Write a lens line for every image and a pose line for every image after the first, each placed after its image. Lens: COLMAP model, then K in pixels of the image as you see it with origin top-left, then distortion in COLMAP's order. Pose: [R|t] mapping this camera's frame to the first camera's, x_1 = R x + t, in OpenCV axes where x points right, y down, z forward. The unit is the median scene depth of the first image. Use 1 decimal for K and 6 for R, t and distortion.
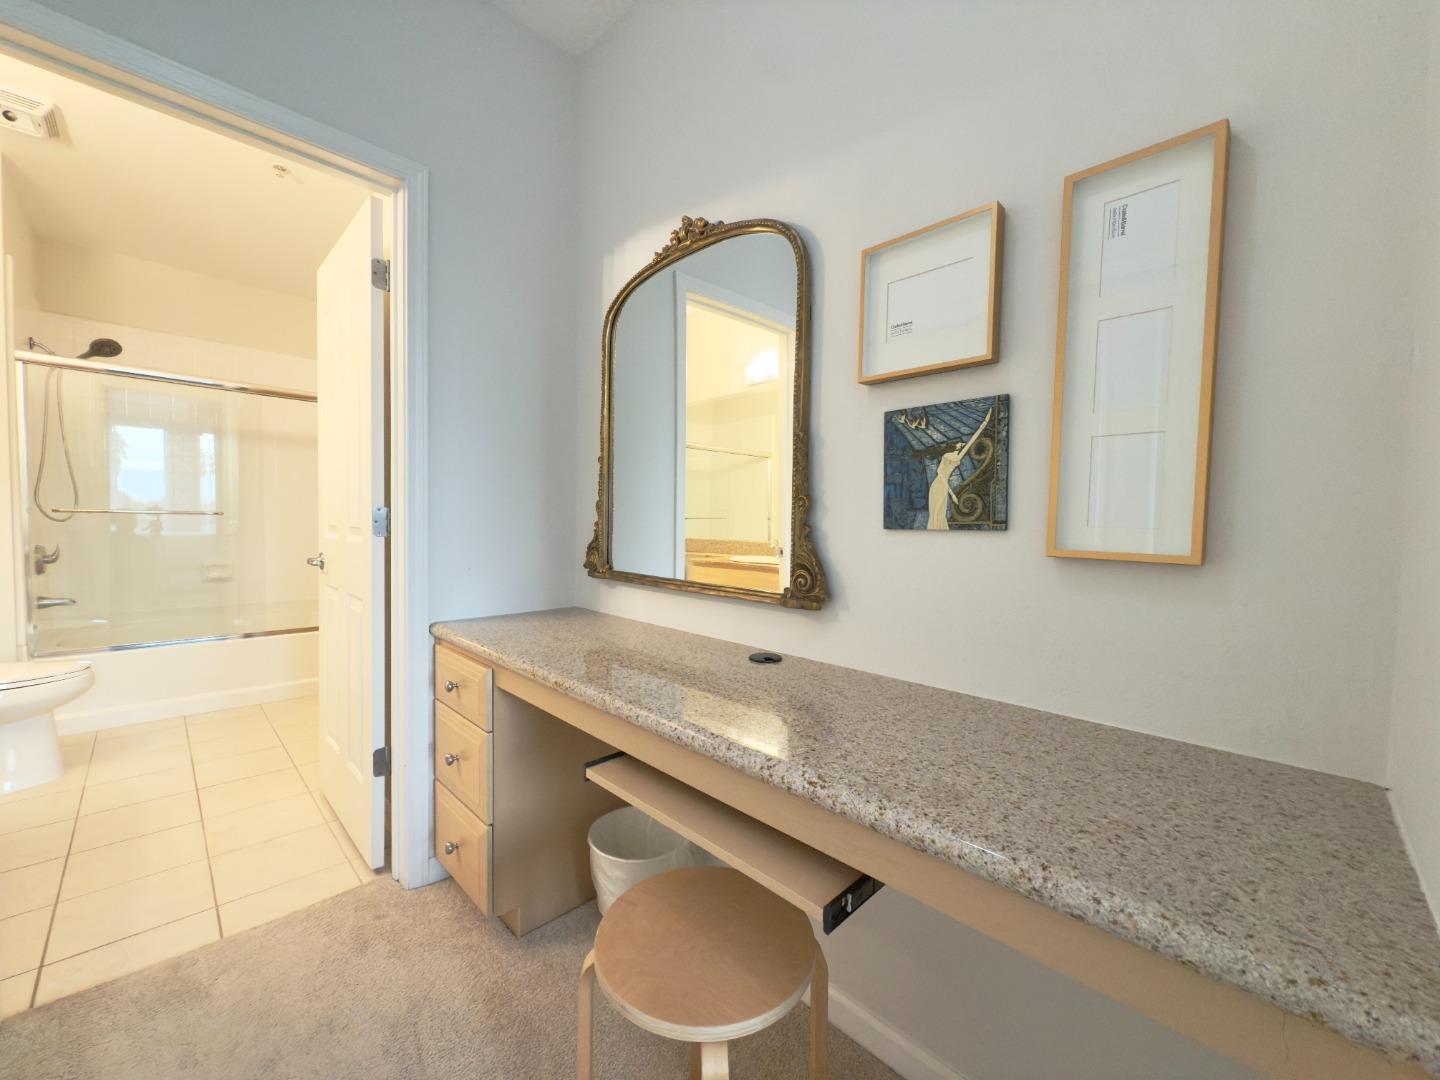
lens RADIAL K [[576.9, 0, 719.3], [0, 576.9, 548.1], [0, 0, 1]] dist [-0.002883, -0.000439]
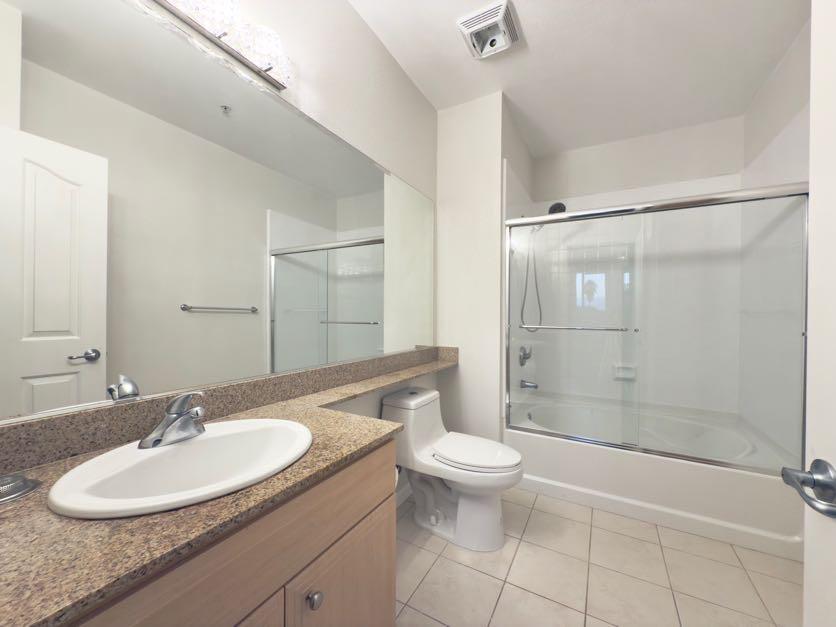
lens RADIAL K [[334.9, 0, 411.1], [0, 334.9, 314.0], [0, 0, 1]] dist [-0.002883, -0.000439]
pose [[0.261334, -0.017008, -0.965099, -0.390462], [-0.045748, 0.998503, -0.029985, -0.052881], [0.964164, 0.051987, 0.260165, 0.473423]]
